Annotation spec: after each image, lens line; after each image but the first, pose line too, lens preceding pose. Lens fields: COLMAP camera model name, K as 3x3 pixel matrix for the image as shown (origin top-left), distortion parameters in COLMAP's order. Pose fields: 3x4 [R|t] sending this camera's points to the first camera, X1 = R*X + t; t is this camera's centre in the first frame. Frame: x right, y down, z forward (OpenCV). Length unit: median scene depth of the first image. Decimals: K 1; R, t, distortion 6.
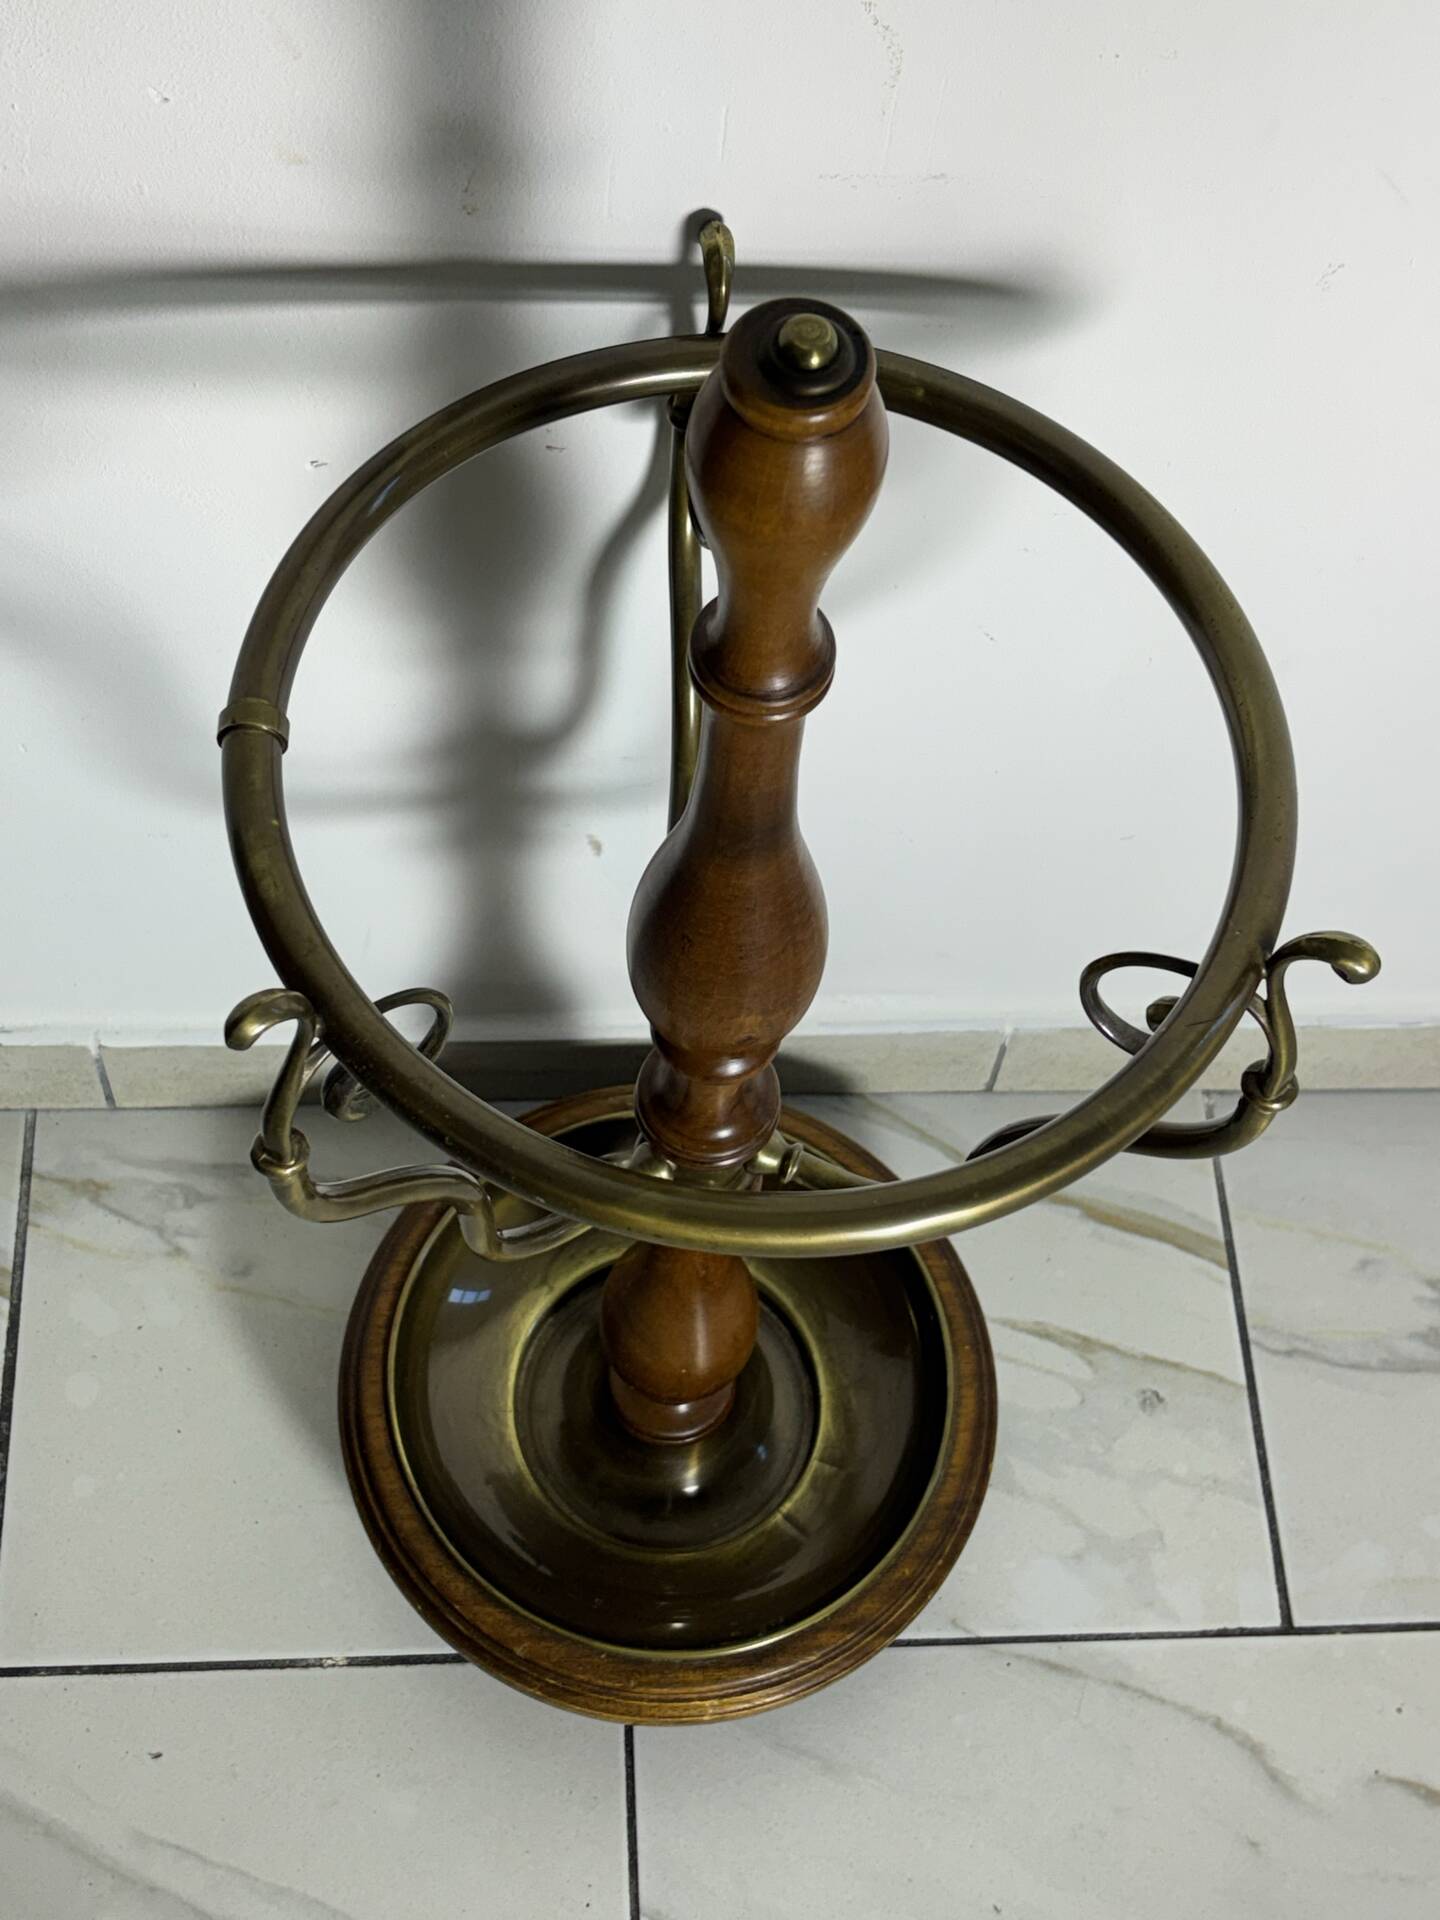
lens RADIAL K [[2716.1, 0, 679.5], [0, 2716.1, 926.0], [0, 0, 1]] dist [0.079439, 0.000000]
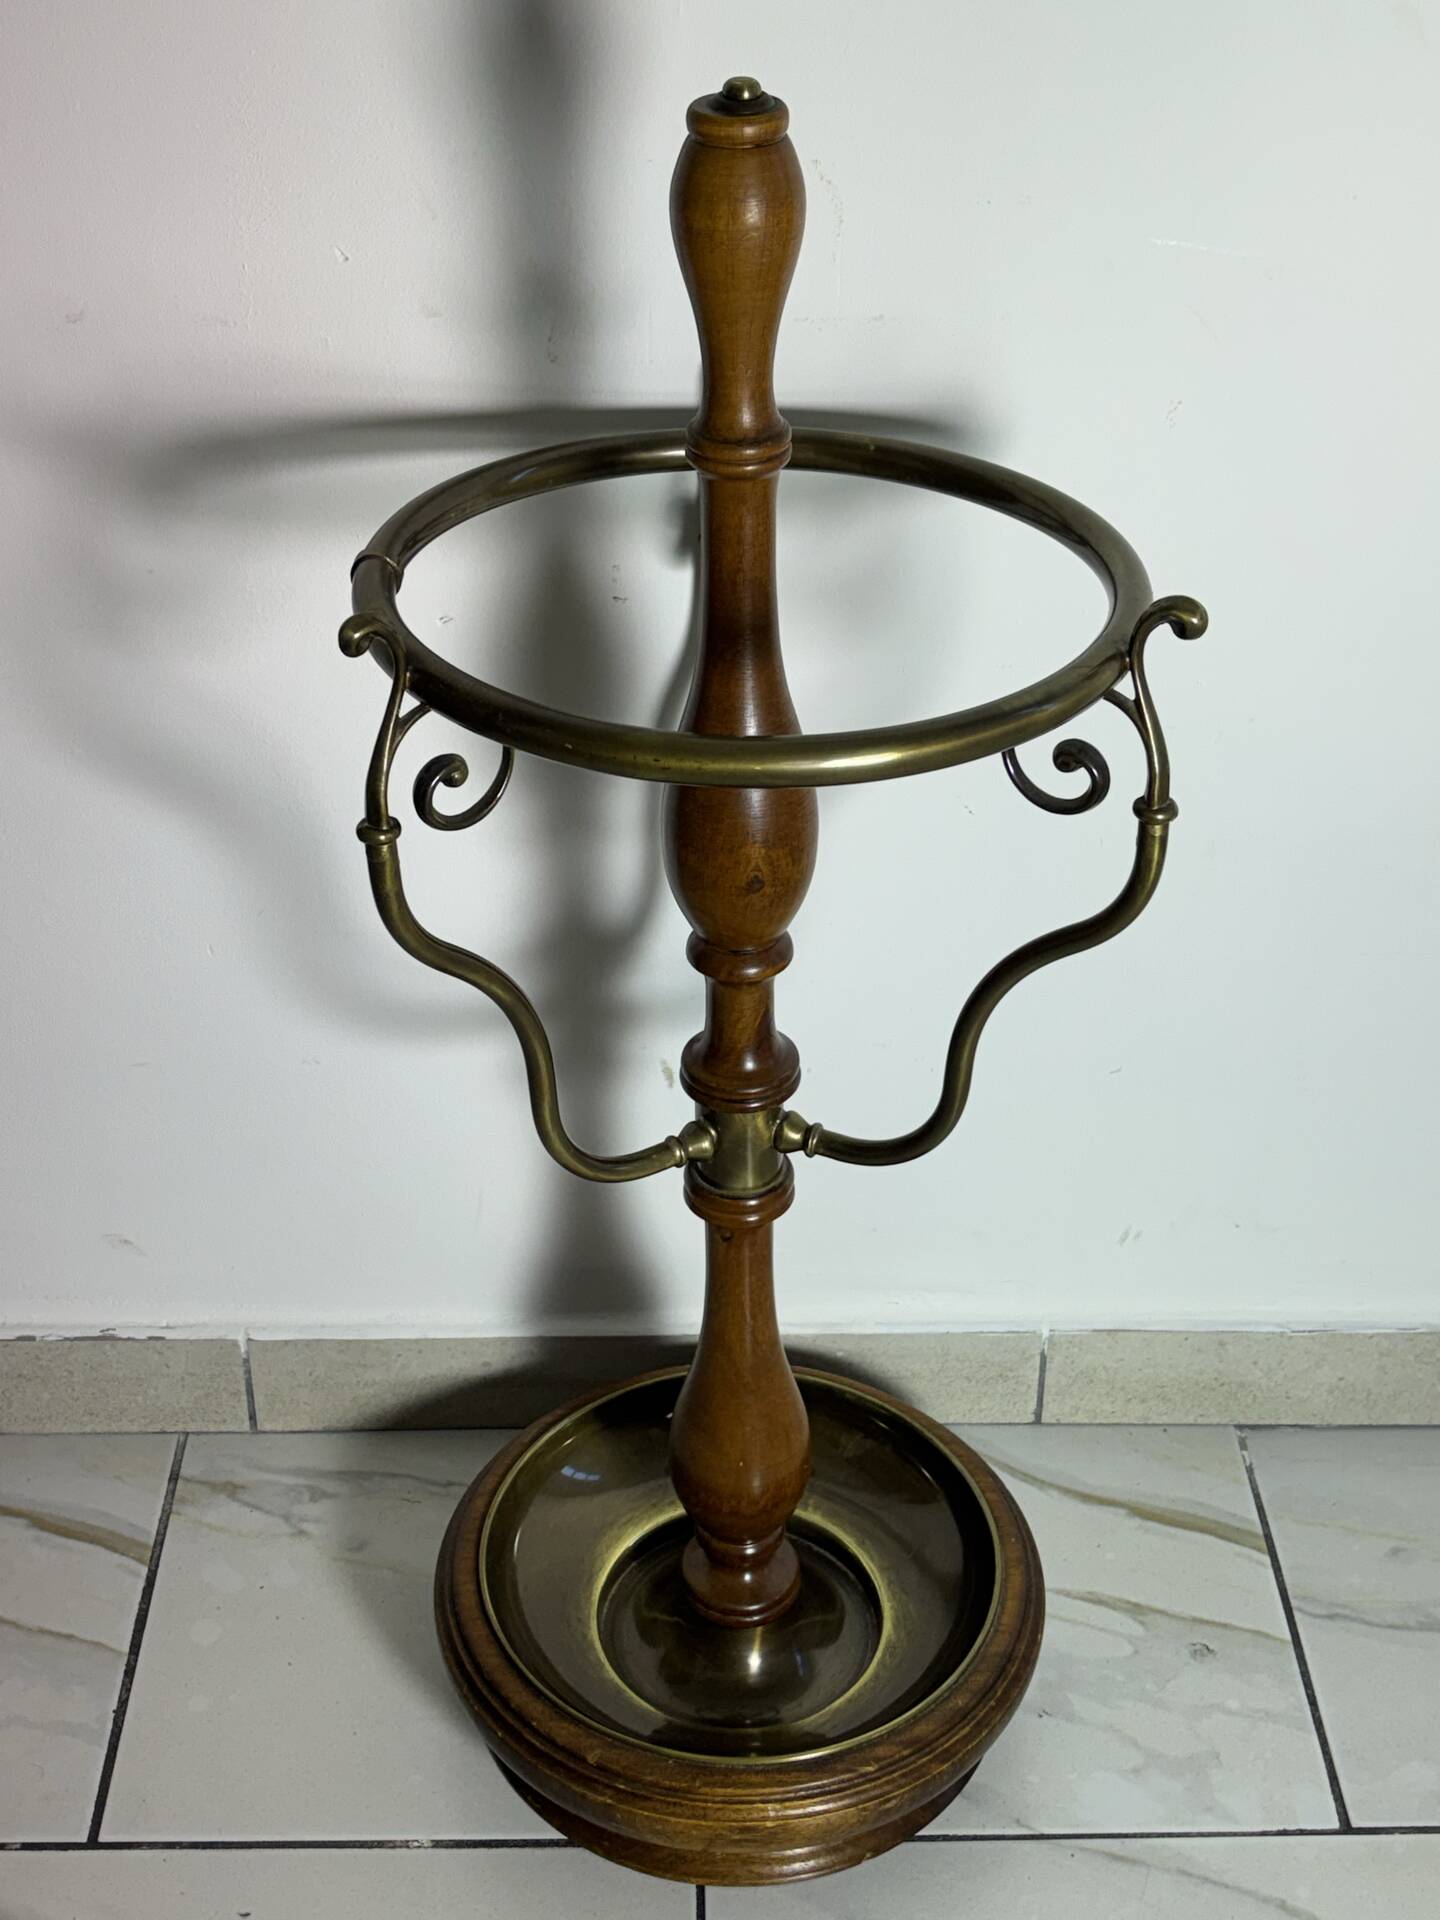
lens RADIAL K [[2570.5, 0, 691.1], [0, 2570.5, 972.1], [0, 0, 1]] dist [0.059090, 0.000000]
pose [[0.997931, -0.027798, -0.057969, 0.042801], [-0.003127, 0.879632, -0.475645, 0.437308], [0.064213, 0.474843, 0.877725, -0.018358]]
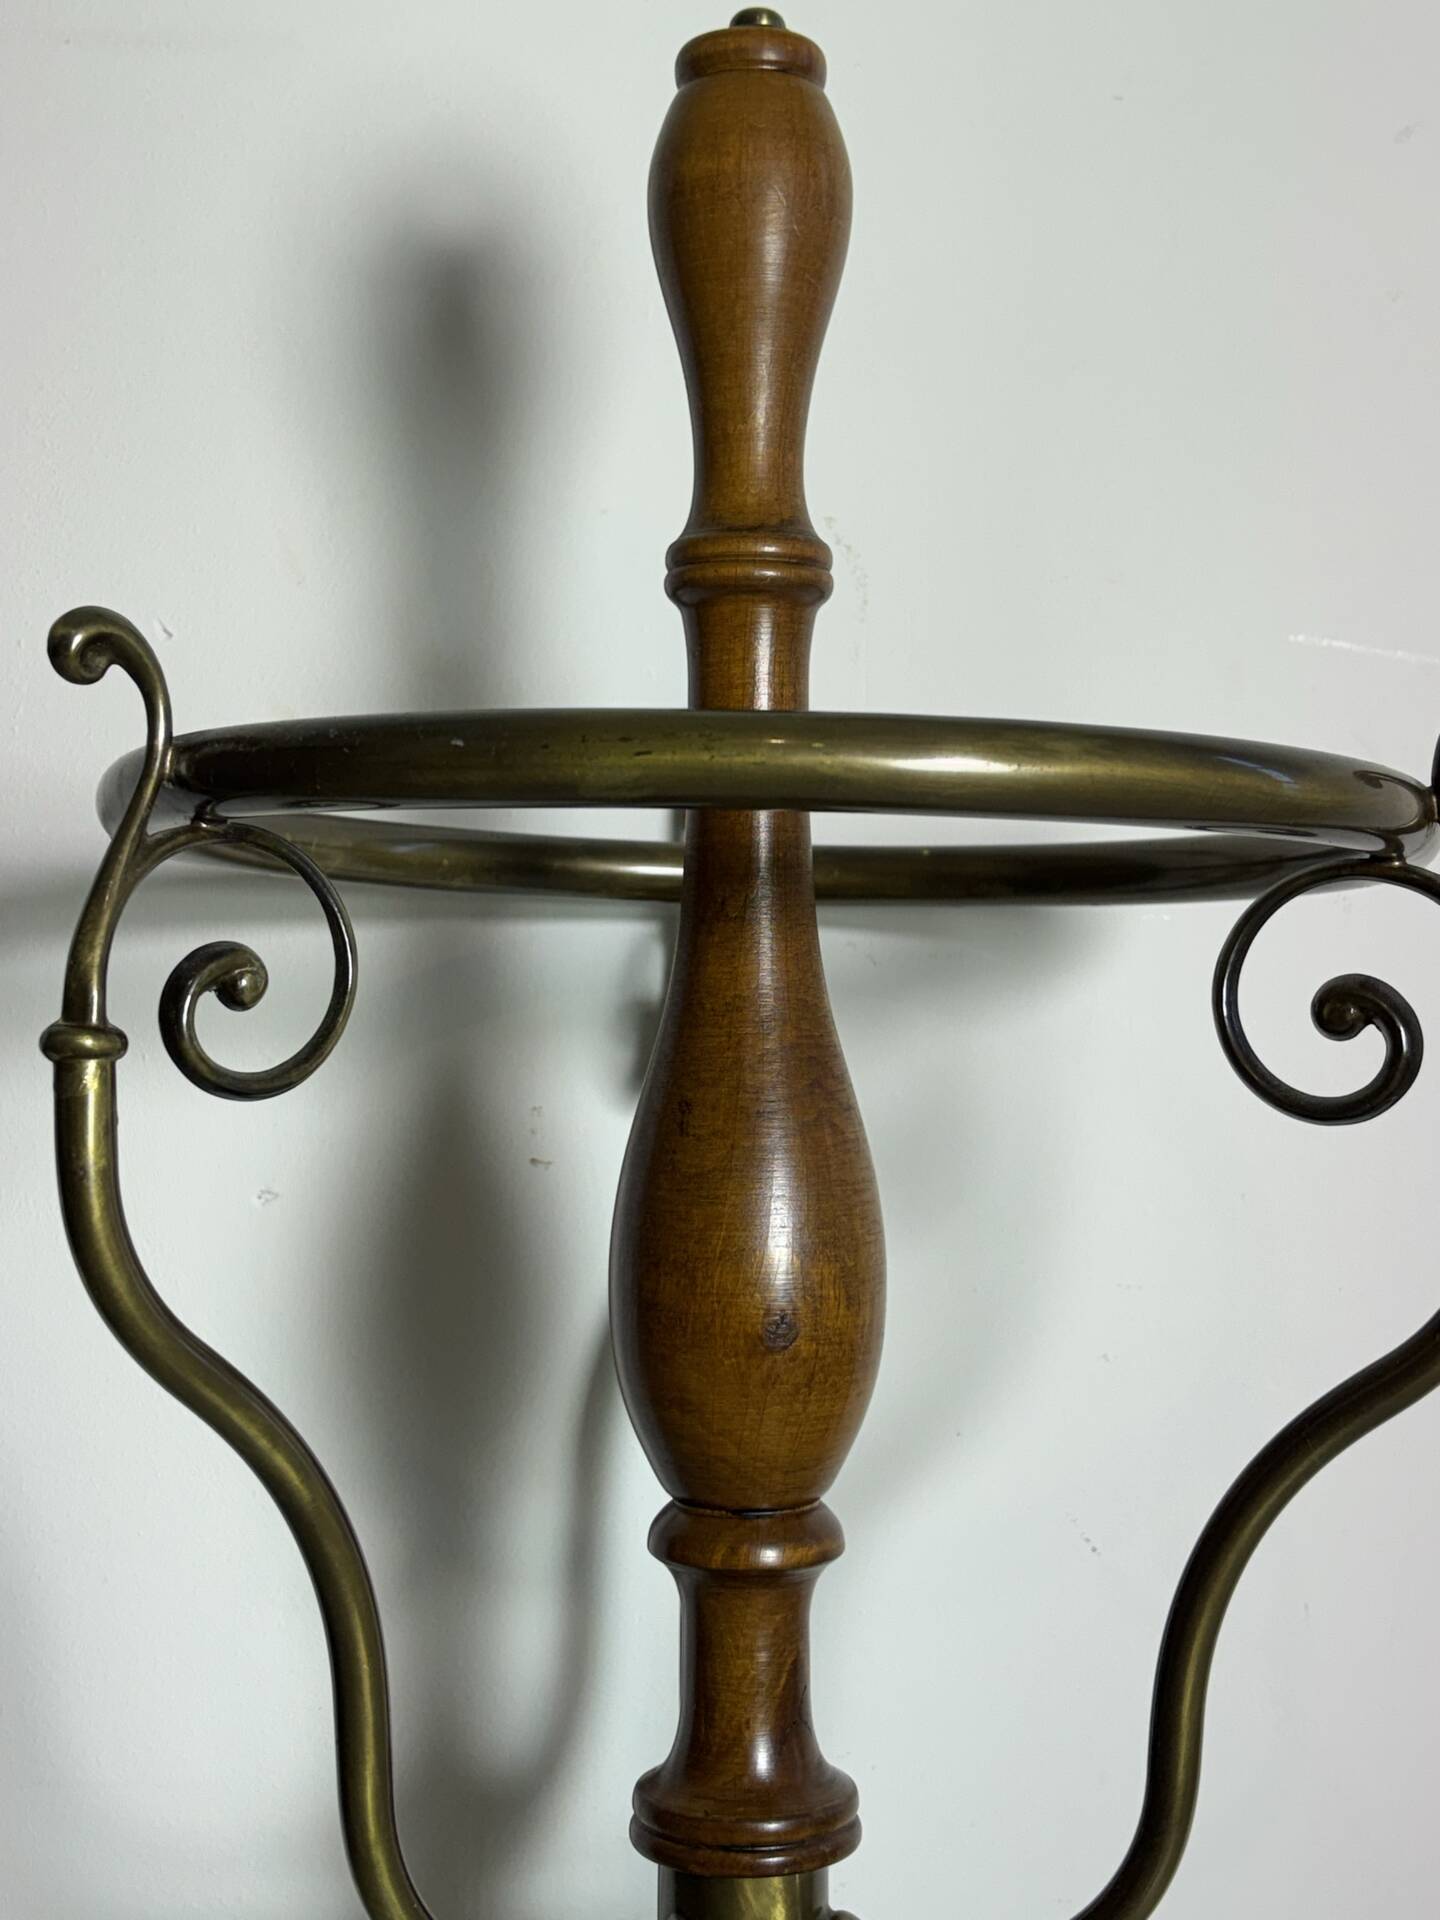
lens RADIAL K [[2570.5, 0, 738.9], [0, 2570.5, 898.0], [0, 0, 1]] dist [0.059090, 0.000000]
pose [[0.999046, -0.038571, 0.020469, 0.003404], [0.035036, 0.428291, -0.902961, 0.398437], [0.026062, 0.902817, 0.429234, 0.421112]]
